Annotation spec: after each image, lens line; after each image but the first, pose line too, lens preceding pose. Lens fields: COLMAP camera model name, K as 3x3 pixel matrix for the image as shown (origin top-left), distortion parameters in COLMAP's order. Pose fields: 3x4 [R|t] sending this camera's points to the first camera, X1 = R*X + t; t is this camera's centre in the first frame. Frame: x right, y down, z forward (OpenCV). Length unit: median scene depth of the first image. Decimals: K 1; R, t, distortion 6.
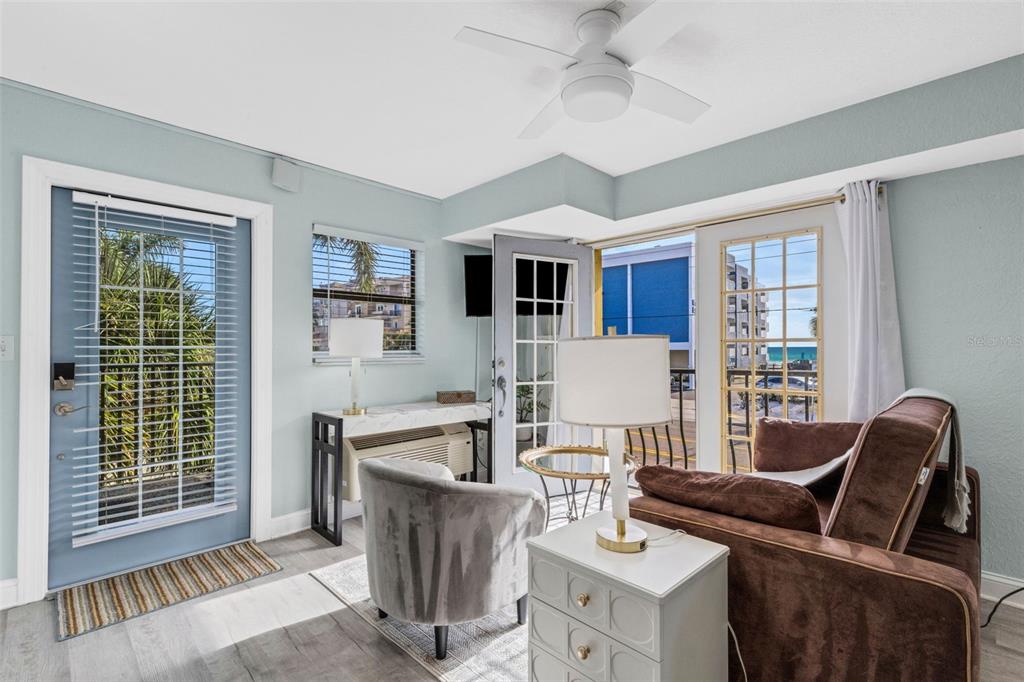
lens RADIAL K [[467.7, 0, 512.9], [0, 467.7, 344.5], [0, 0, 1]] dist [0.007550, -0.002033]
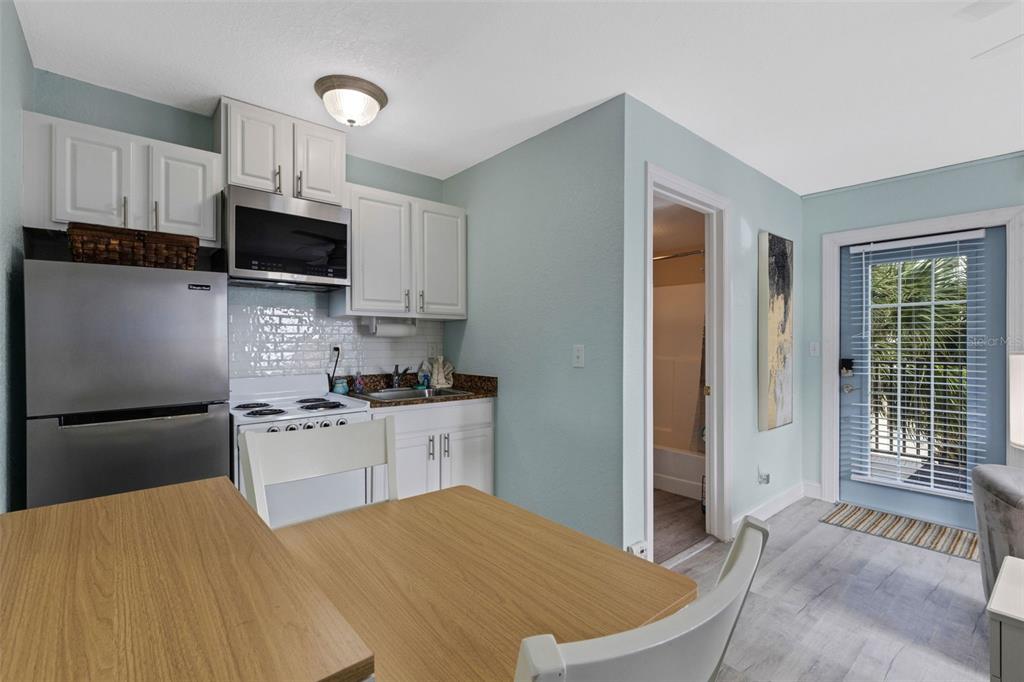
lens RADIAL K [[467.7, 0, 509.7], [0, 467.7, 338.3], [0, 0, 1]] dist [0.007550, -0.002033]
pose [[-0.083187, -0.003819, -0.996527, 0.580942], [0.004565, 0.999981, -0.004214, -0.022768], [0.996523, -0.004899, -0.083168, 0.015609]]
